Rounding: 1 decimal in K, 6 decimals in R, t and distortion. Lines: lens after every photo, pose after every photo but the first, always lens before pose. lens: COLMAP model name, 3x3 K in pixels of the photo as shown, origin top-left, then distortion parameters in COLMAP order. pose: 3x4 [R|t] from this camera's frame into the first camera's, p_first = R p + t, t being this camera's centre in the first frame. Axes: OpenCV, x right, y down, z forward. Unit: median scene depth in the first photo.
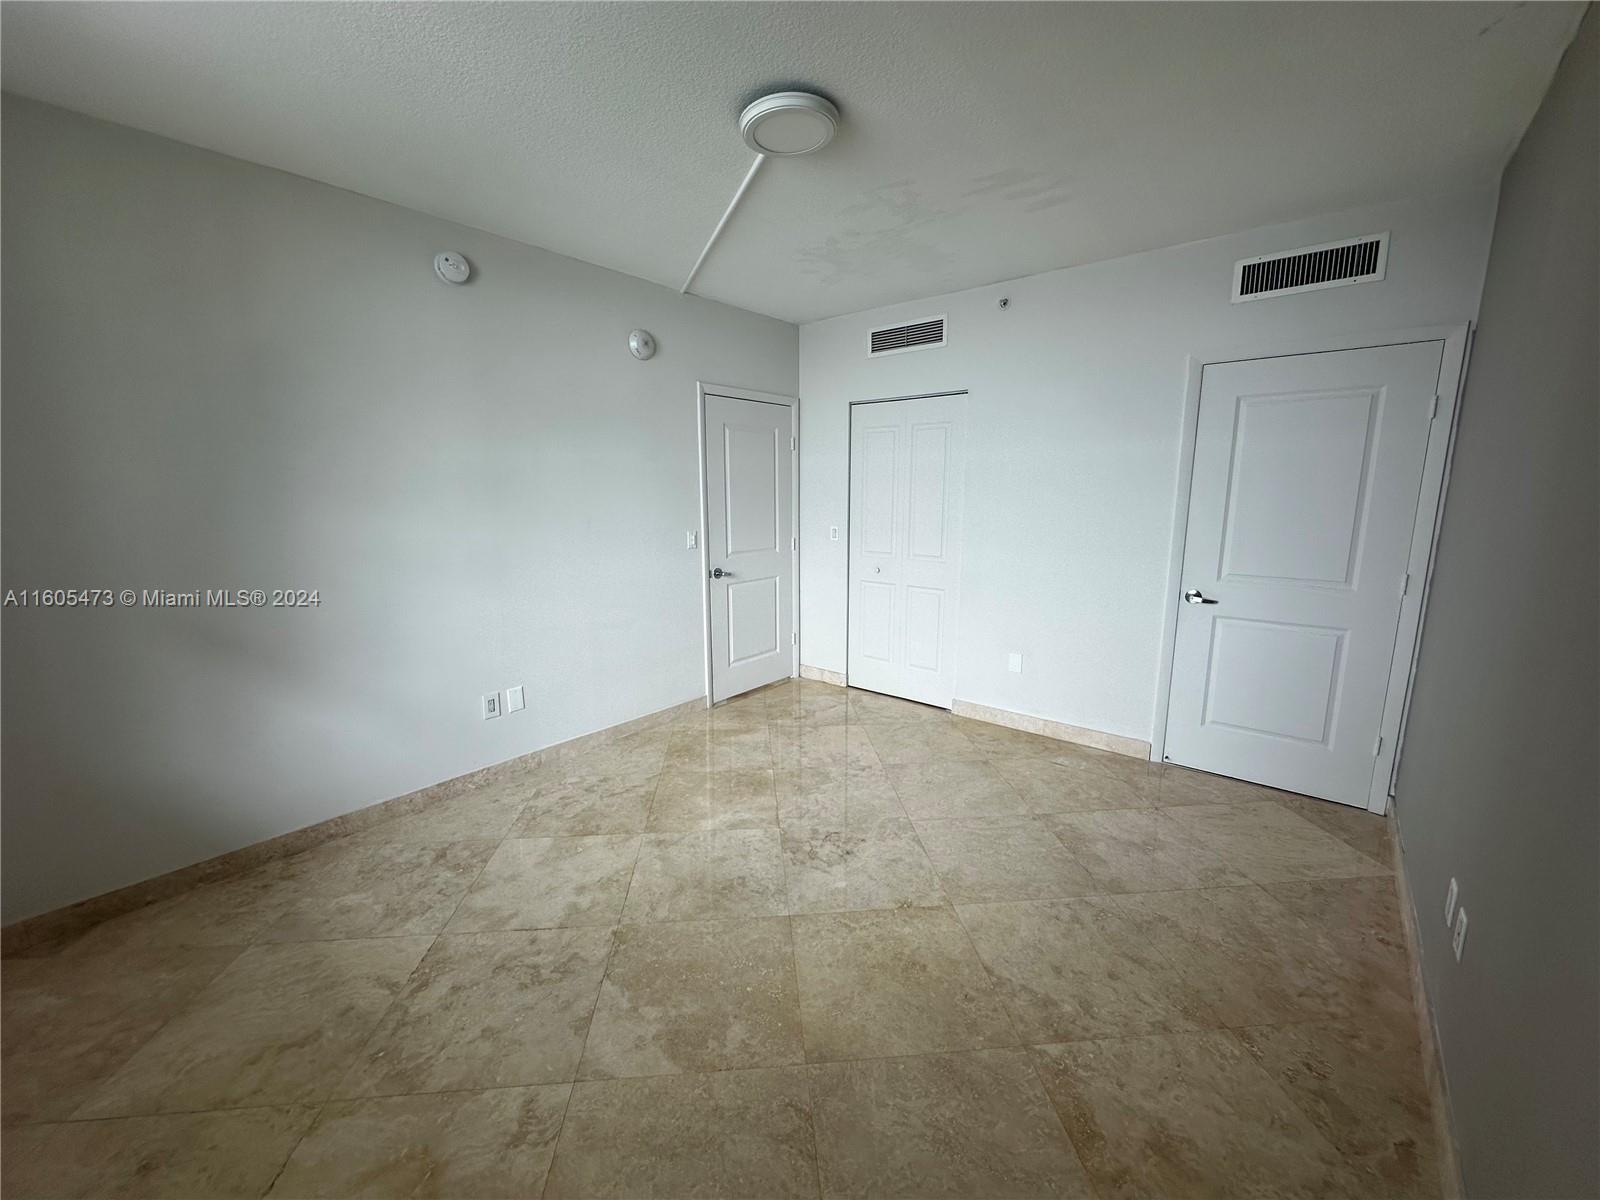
lens RADIAL K [[635.4, 0, 801.3], [0, 635.4, 602.7], [0, 0, 1]] dist [-0.023309, 0.003759]
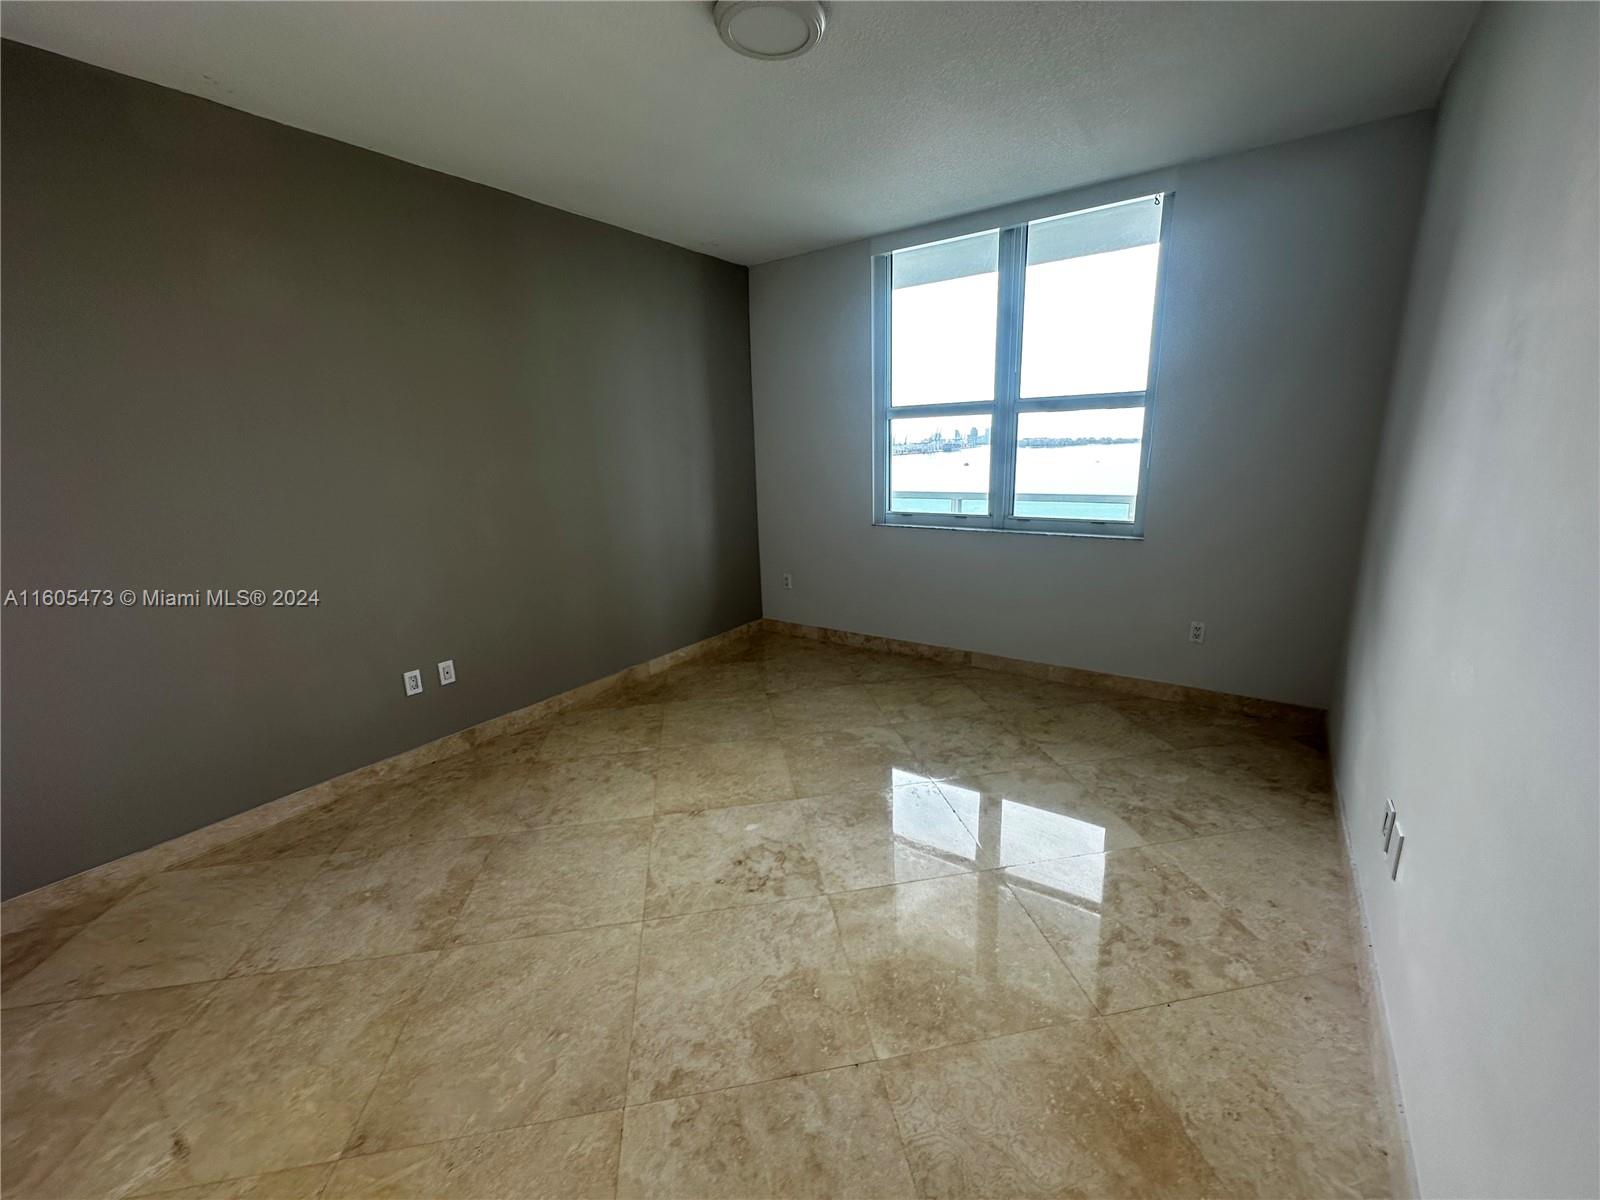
lens RADIAL K [[635.4, 0, 801.1], [0, 635.4, 598.3], [0, 0, 1]] dist [-0.023309, 0.003759]
pose [[-0.996592, 0.051433, -0.064498, 0.028555], [0.020537, 0.911913, 0.409869, -0.294132], [0.079897, 0.407148, -0.909861, 1.699630]]
